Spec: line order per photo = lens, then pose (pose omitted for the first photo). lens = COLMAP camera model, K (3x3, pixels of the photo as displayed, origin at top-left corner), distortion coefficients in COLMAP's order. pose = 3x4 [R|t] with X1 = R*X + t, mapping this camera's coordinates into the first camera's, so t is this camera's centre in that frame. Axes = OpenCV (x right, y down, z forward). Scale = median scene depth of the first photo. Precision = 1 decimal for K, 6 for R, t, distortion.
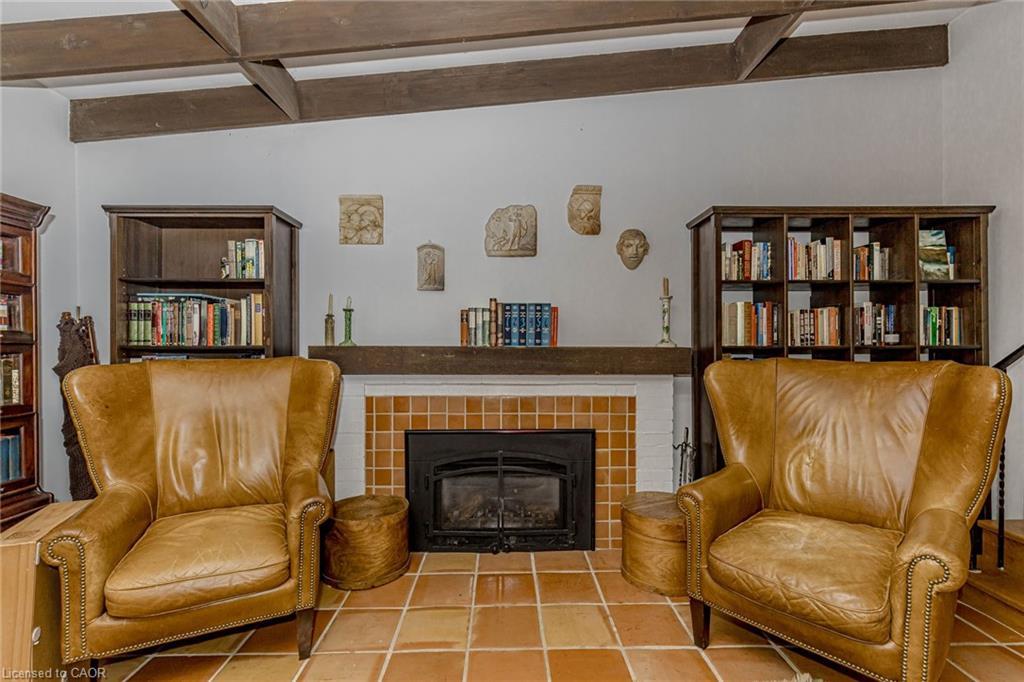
lens RADIAL K [[465.4, 0, 512.9], [0, 465.4, 351.2], [0, 0, 1]] dist [-0.000088, 0.000214]
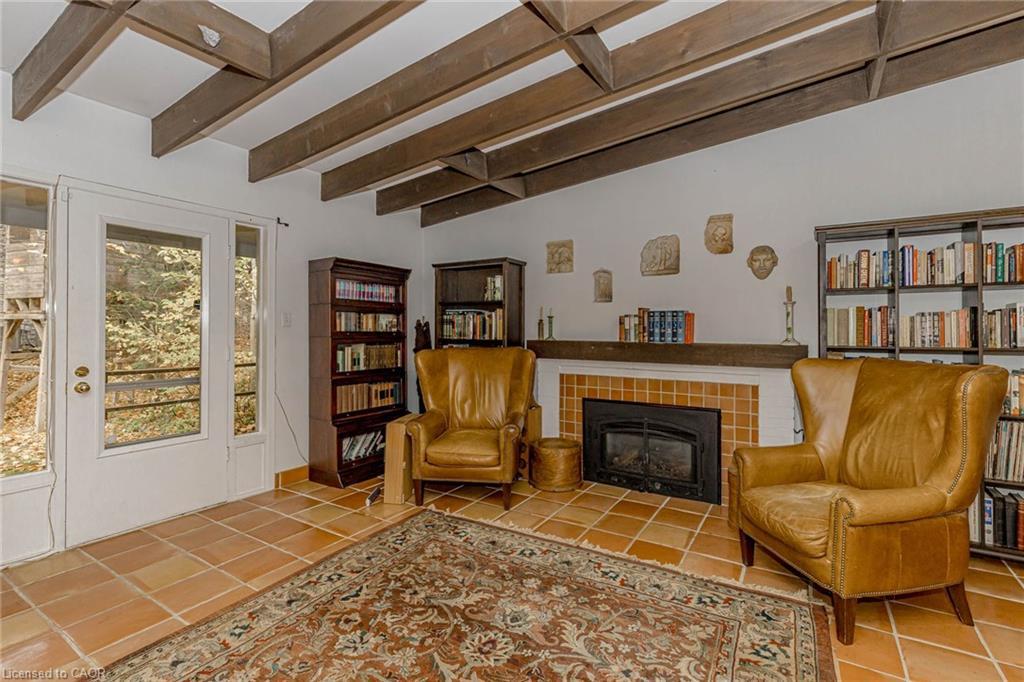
lens RADIAL K [[466.4, 0, 506.9], [0, 466.4, 347.3], [0, 0, 1]] dist [-0.001017, -0.000100]
pose [[0.828919, 0.022725, -0.558906, 0.402332], [-0.011291, 0.999651, 0.023901, -0.023600], [0.559254, -0.013502, 0.828886, -0.372240]]
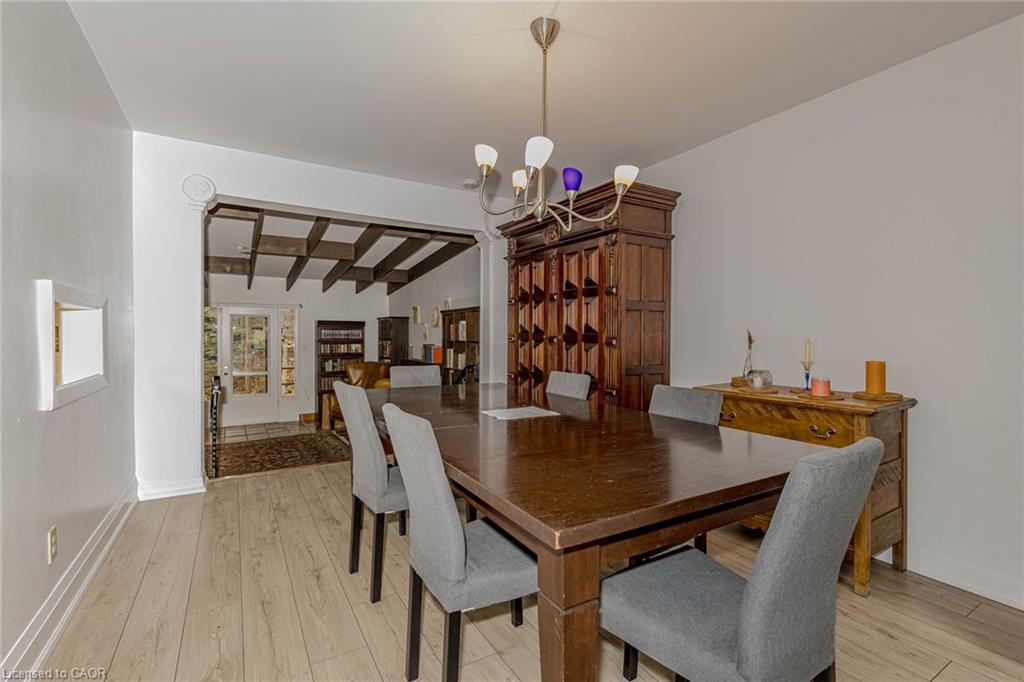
lens RADIAL K [[466.4, 0, 506.9], [0, 466.4, 347.3], [0, 0, 1]] dist [-0.001017, -0.000100]
pose [[0.483229, 0.012118, -0.875410, 2.682326], [-0.009971, 0.999916, 0.008338, -0.113870], [0.875437, 0.004699, 0.483309, 0.105330]]
